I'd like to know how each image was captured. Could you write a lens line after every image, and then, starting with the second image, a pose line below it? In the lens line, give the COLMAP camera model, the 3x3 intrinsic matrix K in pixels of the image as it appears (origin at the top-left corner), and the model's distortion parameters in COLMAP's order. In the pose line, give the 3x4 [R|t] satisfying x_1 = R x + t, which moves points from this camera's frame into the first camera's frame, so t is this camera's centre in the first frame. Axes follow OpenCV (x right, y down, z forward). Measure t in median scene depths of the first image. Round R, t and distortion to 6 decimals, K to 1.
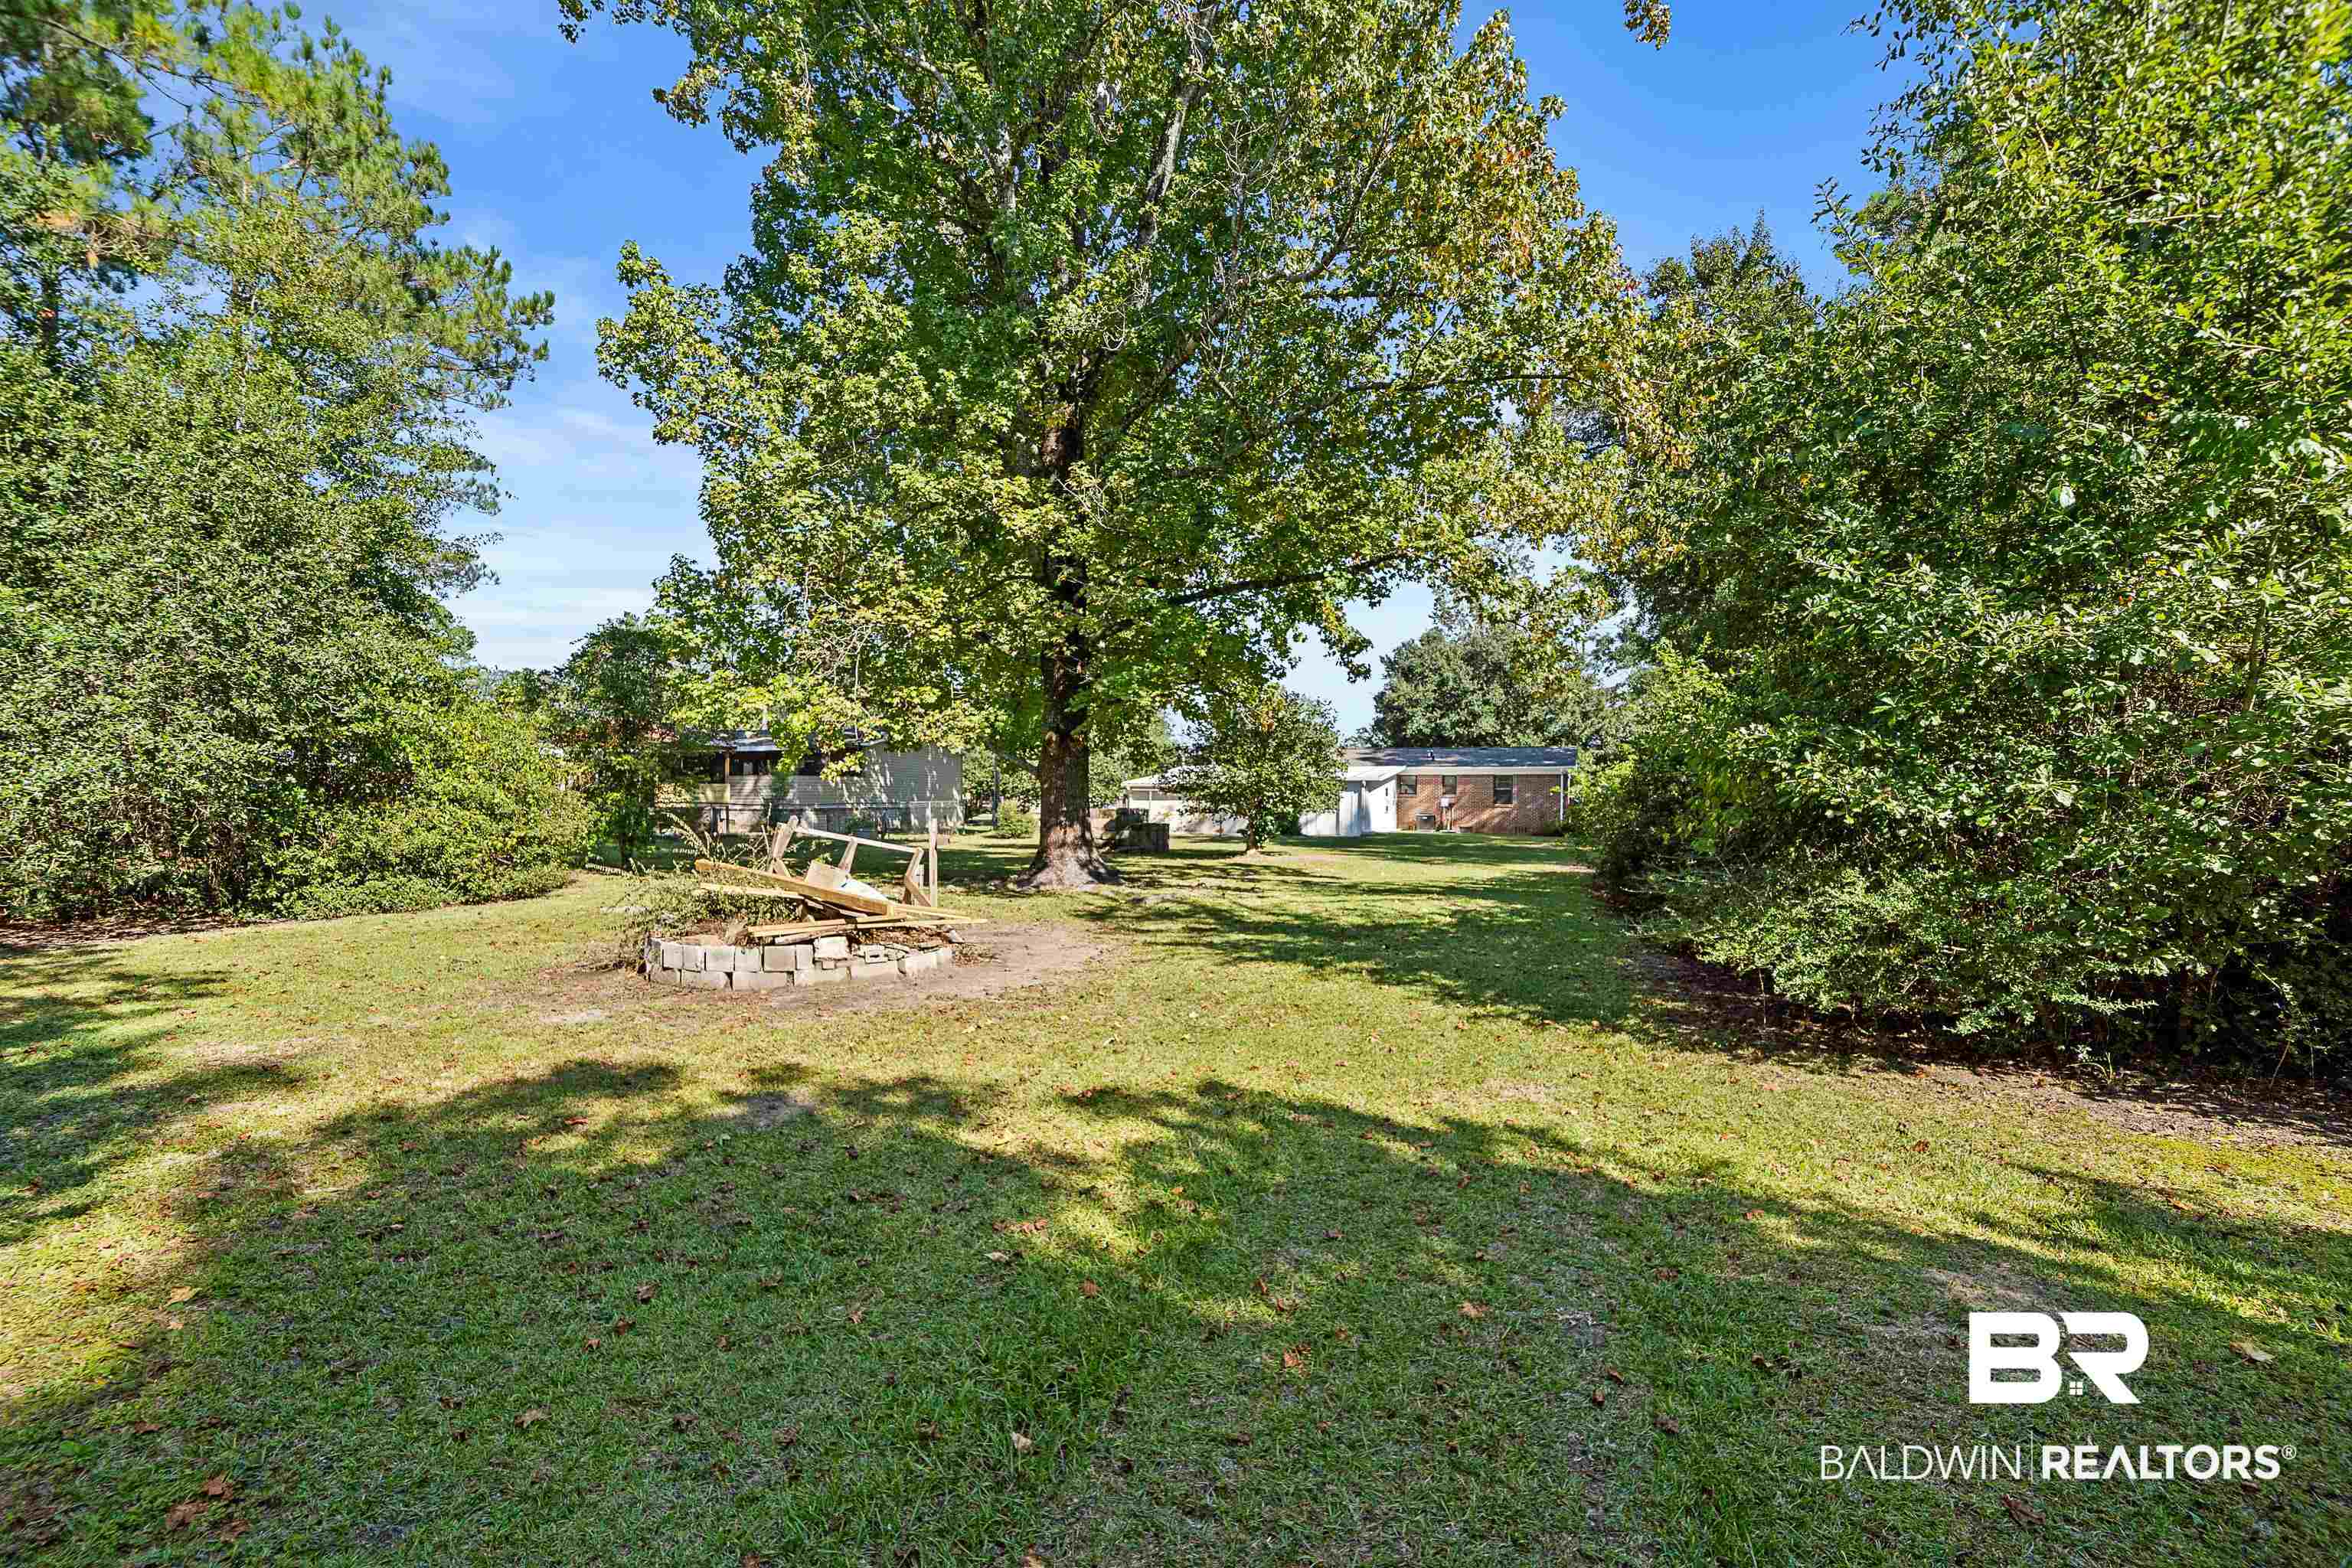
lens RADIAL K [[997.0, 0, 1165.8], [0, 997.0, 786.0], [0, 0, 1]] dist [0.002685, -0.000244]
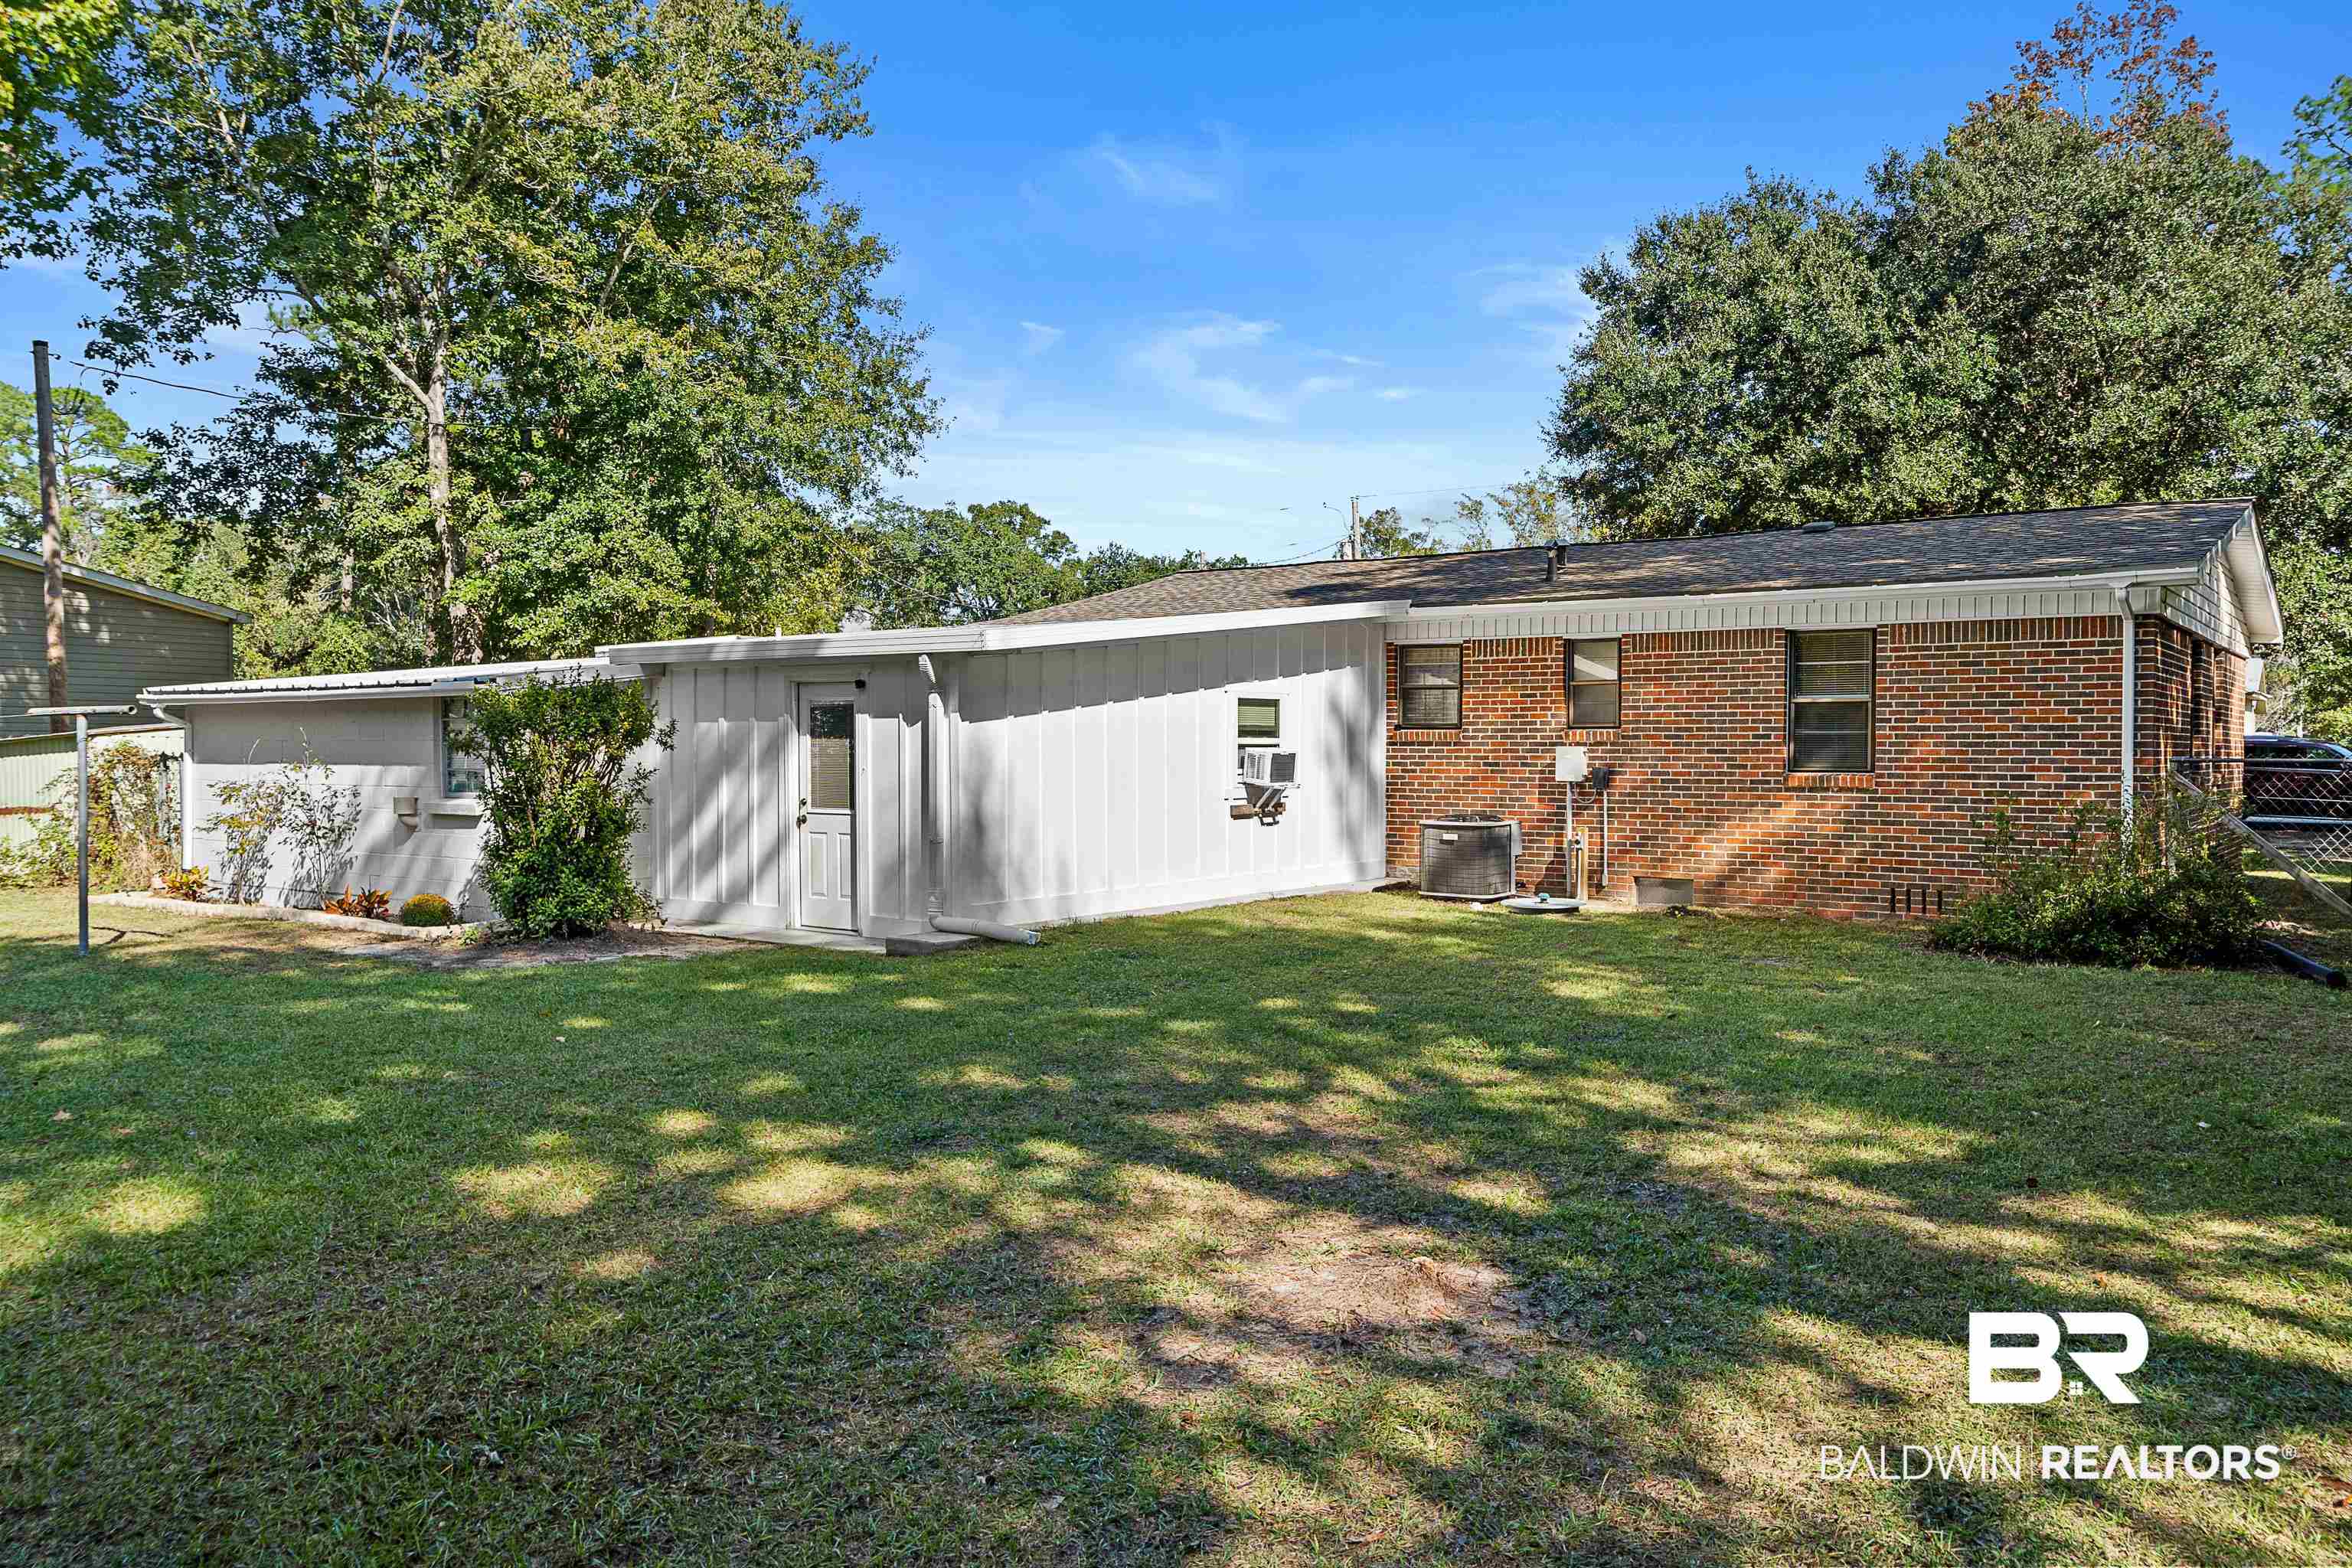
lens RADIAL K [[1721.7, 0, 1180.7], [0, 1721.7, 774.6], [0, 0, 1]] dist [0.001847, -0.010642]
pose [[0.975307, 0.003604, -0.220824, 0.418458], [0.003143, 0.999539, 0.030194, 0.009347], [0.220831, -0.030142, 0.974846, 0.919775]]
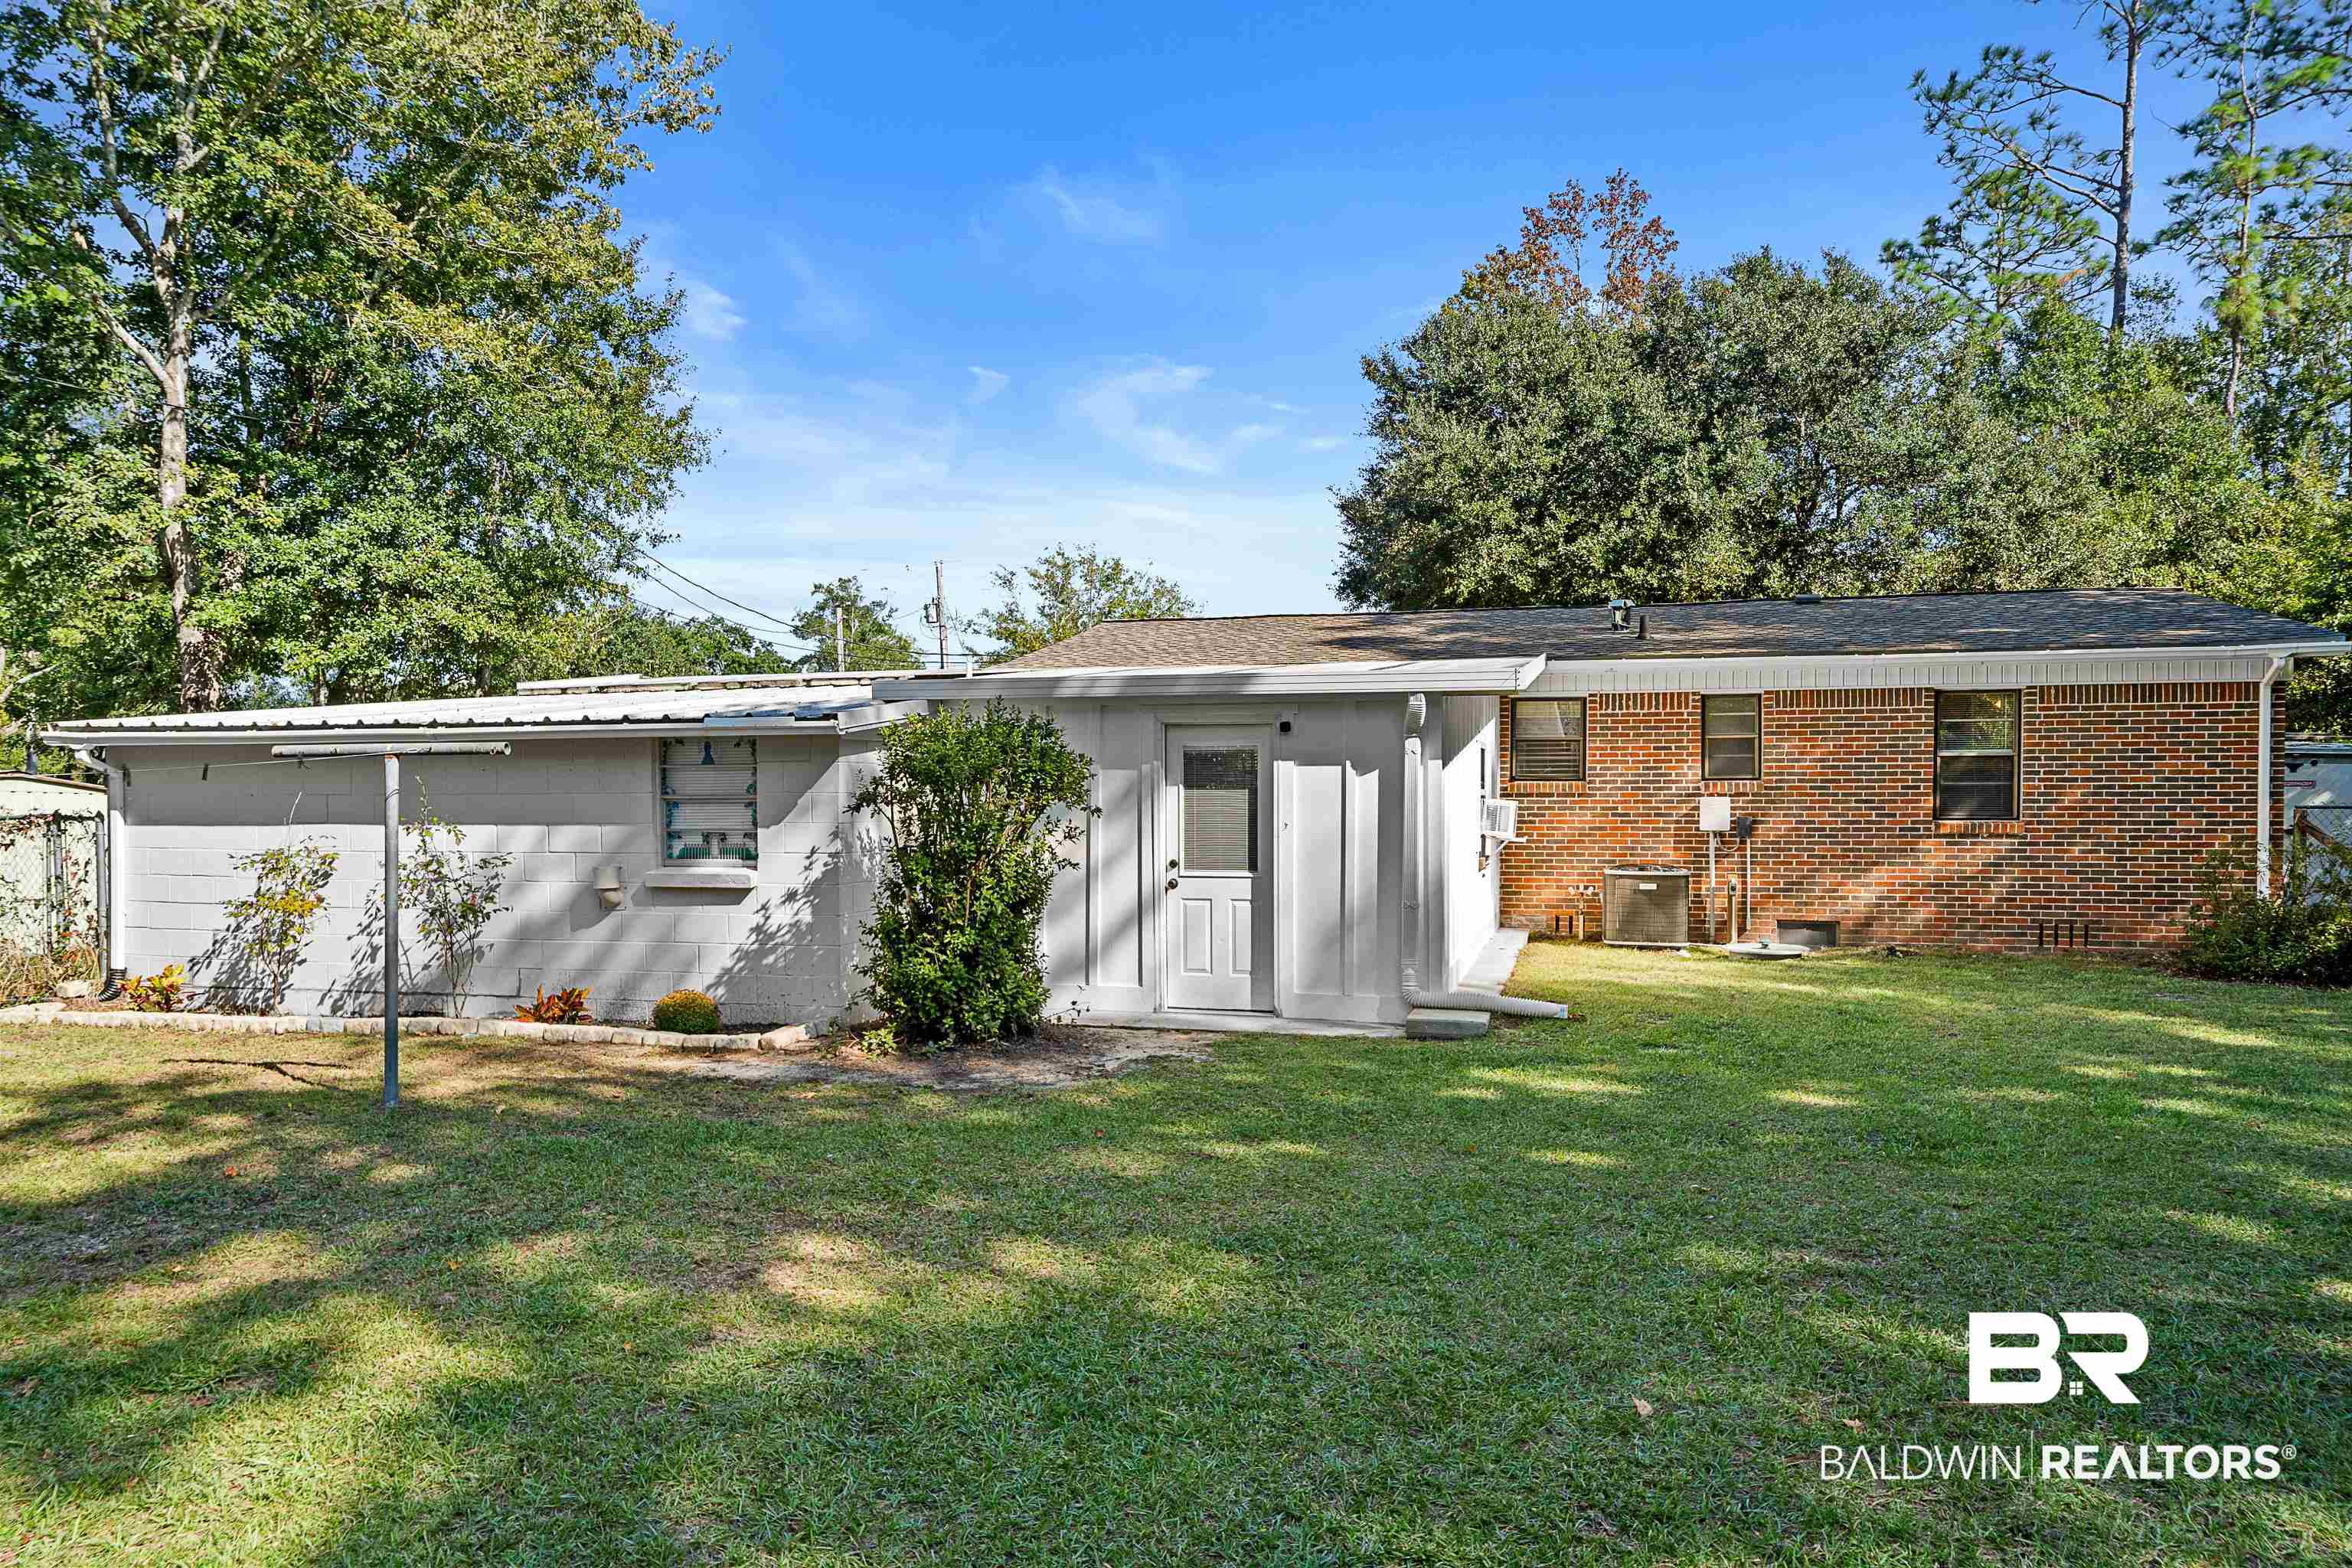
lens RADIAL K [[1586.9, 0, 1175.9], [0, 1586.9, 796.5], [0, 0, 1]] dist [0.012733, -0.010304]
pose [[0.990056, -0.002927, 0.140641, 0.160786], [0.001293, 0.999931, 0.011709, 0.010719], [-0.140666, -0.011411, 0.989991, 0.985107]]
